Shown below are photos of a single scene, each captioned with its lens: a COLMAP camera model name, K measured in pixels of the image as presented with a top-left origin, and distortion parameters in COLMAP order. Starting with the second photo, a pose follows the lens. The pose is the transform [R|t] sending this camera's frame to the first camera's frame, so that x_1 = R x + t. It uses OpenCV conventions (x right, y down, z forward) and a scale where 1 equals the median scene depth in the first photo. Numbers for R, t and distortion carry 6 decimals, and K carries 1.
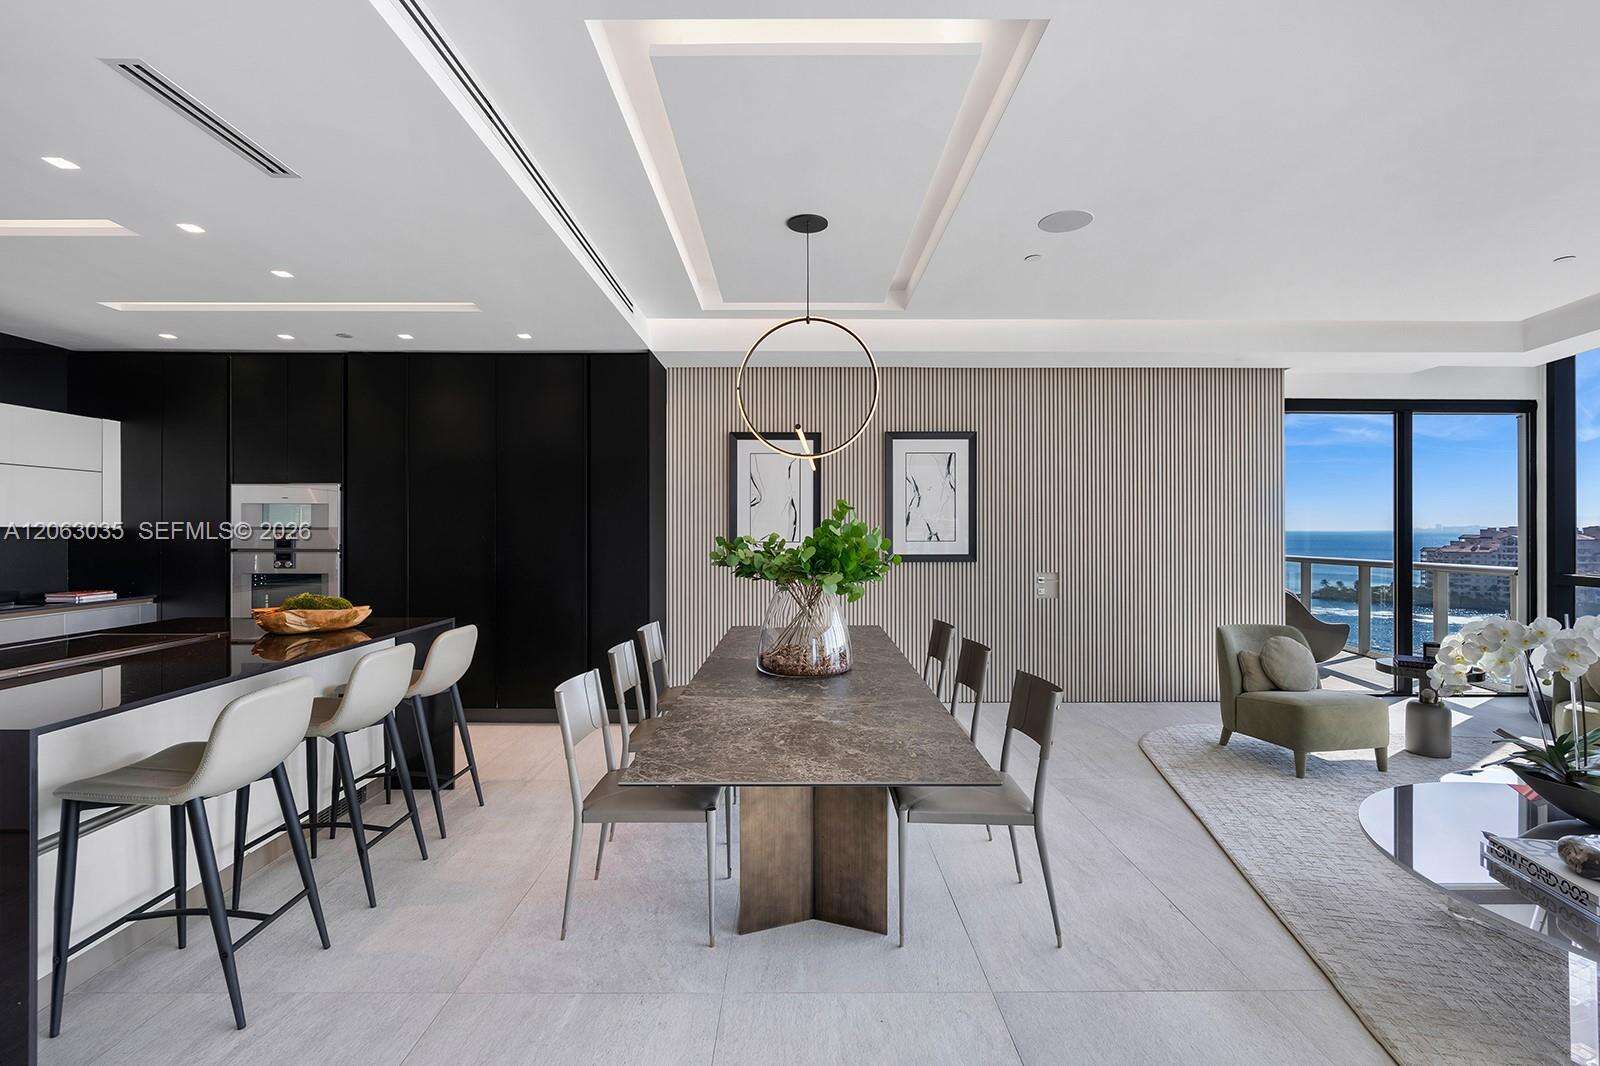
lens RADIAL K [[725.8, 0, 805.8], [0, 725.8, 529.5], [0, 0, 1]] dist [-0.007657, 0.003150]
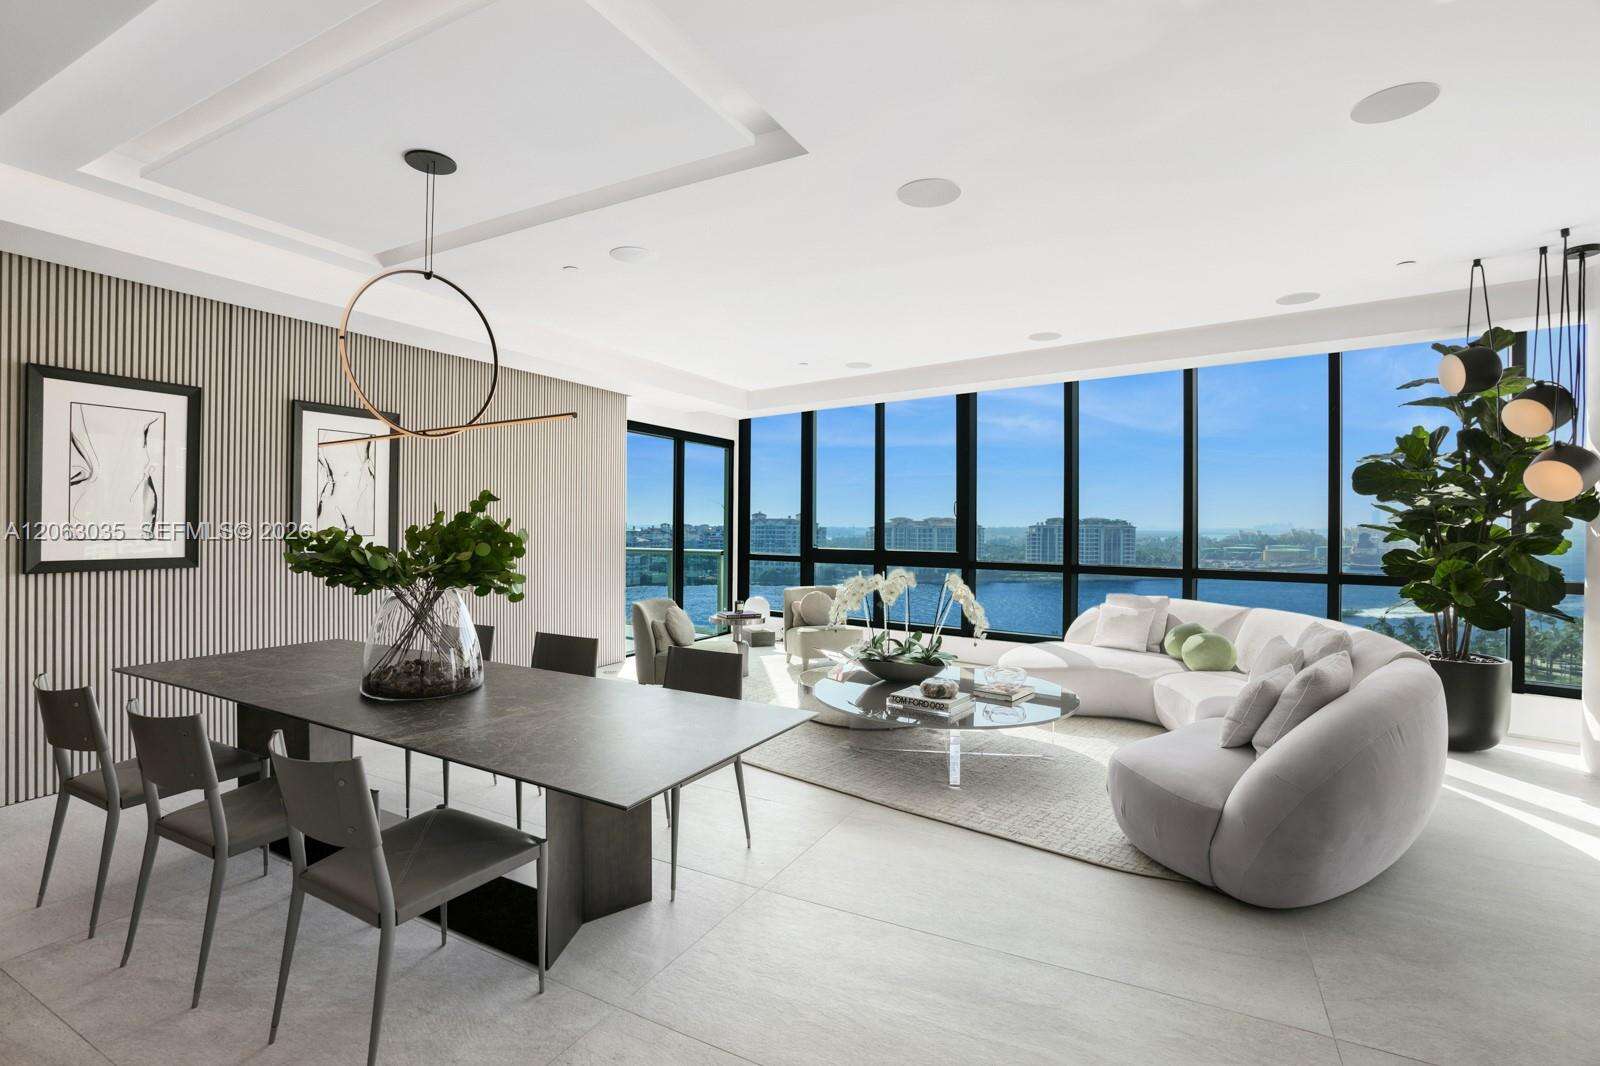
lens RADIAL K [[725.8, 0, 827.9], [0, 725.8, 529.4], [0, 0, 1]] dist [-0.007657, 0.003150]
pose [[0.467985, -0.000820, 0.883736, -0.322893], [-0.012082, 0.999900, 0.007326, -0.004852], [-0.883654, -0.014106, 0.467928, 0.115504]]
